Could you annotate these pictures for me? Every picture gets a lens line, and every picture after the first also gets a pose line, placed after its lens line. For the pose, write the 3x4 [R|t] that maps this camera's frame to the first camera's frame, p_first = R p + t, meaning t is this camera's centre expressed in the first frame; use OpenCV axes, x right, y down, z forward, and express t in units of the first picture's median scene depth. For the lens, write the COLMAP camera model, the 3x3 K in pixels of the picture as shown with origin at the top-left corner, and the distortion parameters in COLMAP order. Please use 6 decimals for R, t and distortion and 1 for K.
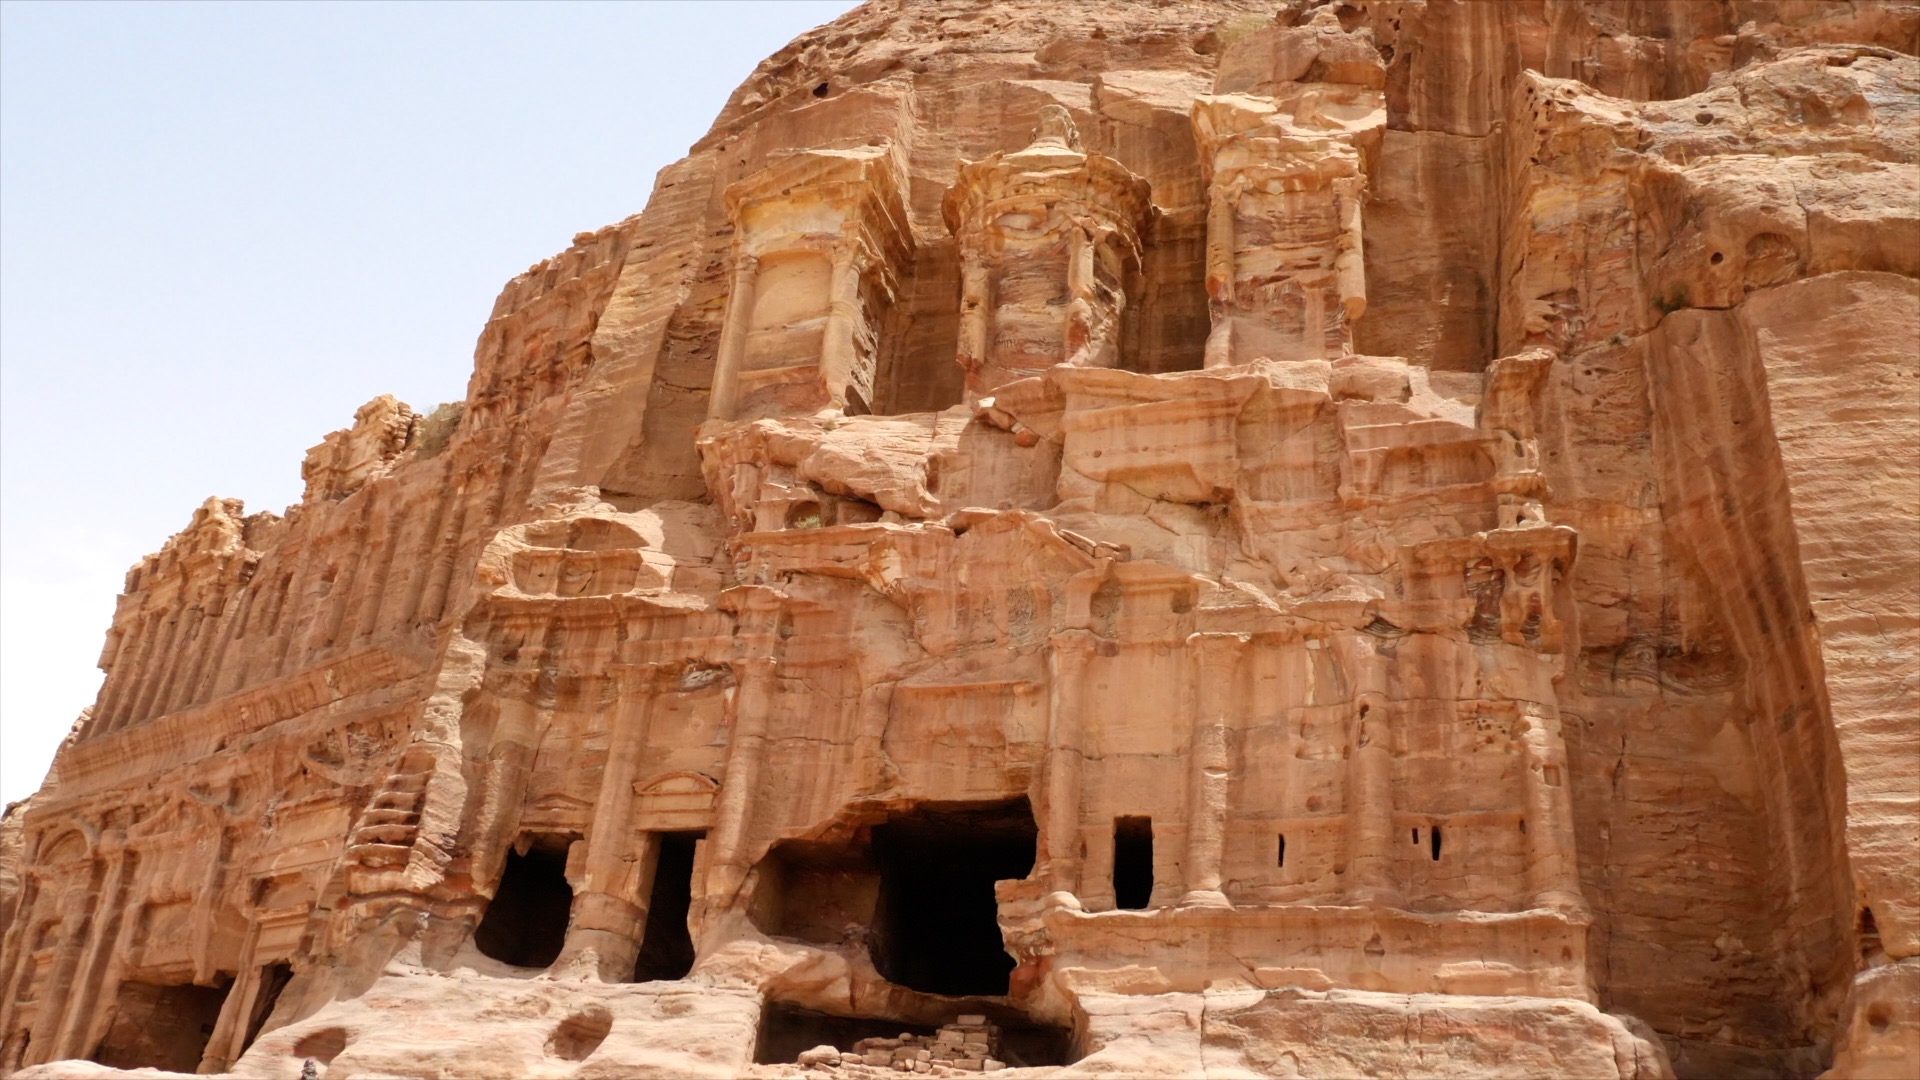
lens RADIAL K [[1632.1, 0, 960.0], [0, 1632.1, 540.0], [0, 0, 1]] dist [-0.001192, 0.021939]
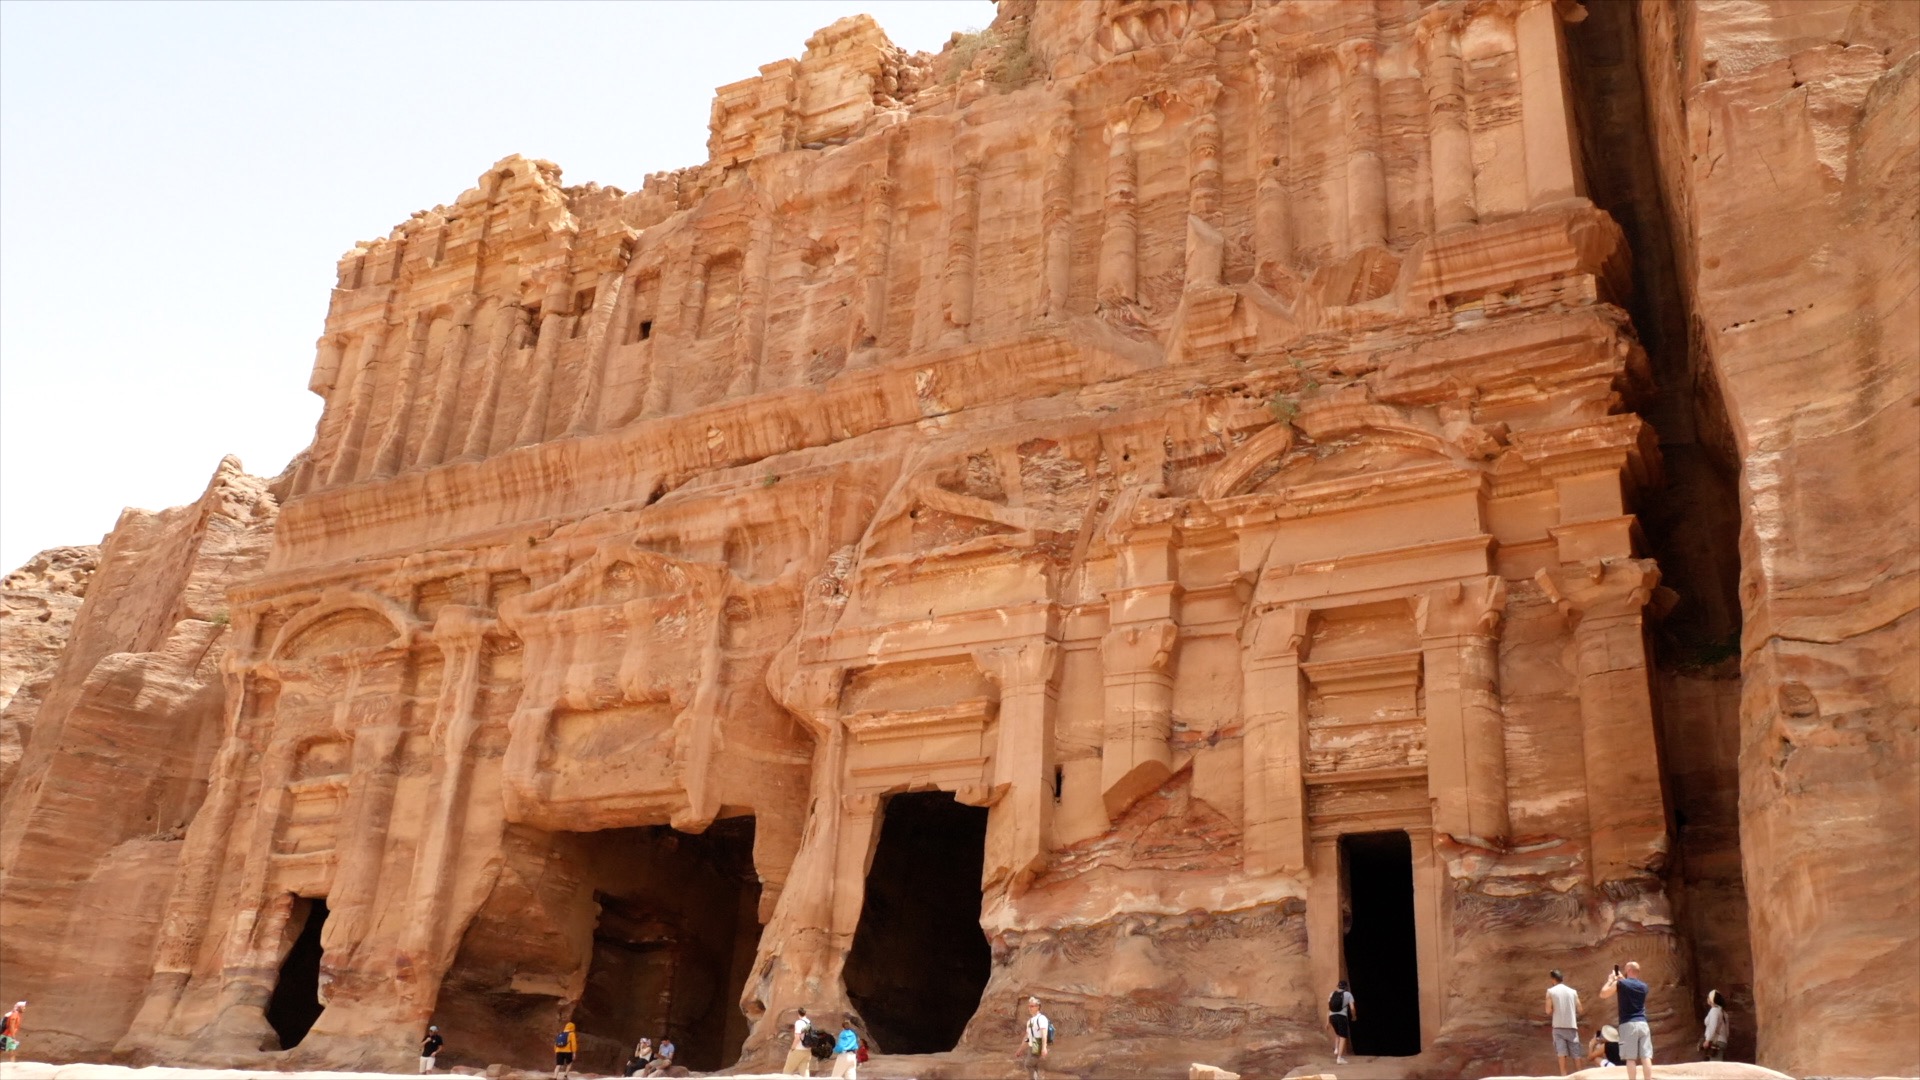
lens RADIAL K [[1632.1, 0, 960.0], [0, 1632.1, 540.0], [0, 0, 1]] dist [-0.001192, 0.021939]
pose [[0.975953, 0.056418, 0.210555, -0.461804], [-0.066983, 0.996811, 0.043380, 0.107690], [-0.207436, -0.056441, 0.976619, 0.298667]]
